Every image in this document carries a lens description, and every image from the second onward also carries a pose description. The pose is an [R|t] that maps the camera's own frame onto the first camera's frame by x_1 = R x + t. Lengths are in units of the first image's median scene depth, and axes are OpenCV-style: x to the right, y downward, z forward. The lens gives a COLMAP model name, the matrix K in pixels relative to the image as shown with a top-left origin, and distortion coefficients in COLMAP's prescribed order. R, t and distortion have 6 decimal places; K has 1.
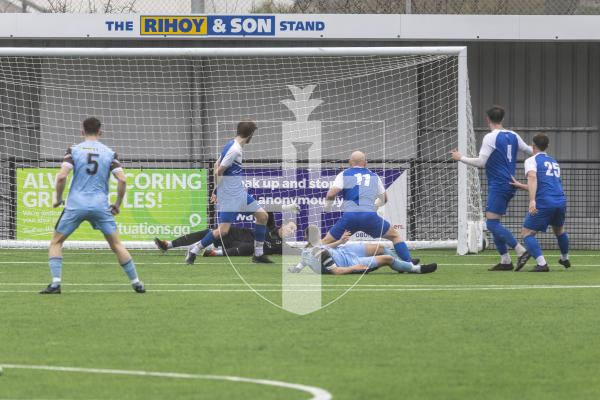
lens RADIAL K [[2234.2, 0, 300.0], [0, 2234.2, 200.0], [0, 0, 1]] dist [-0.038653, -1.641771]
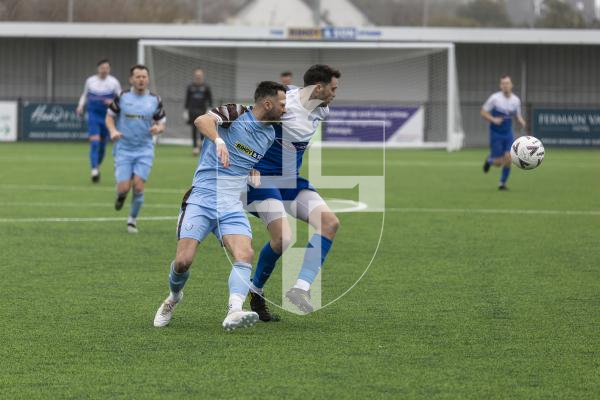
lens RADIAL K [[3630.7, 0, 300.0], [0, 3630.7, 200.0], [0, 0, 1]] dist [0.321971, 7.852770]
pose [[0.999637, 0.006060, 0.026258, -0.142349], [-0.005161, 0.999403, -0.034154, 0.176692], [-0.026450, 0.034006, 0.999072, -2.168604]]
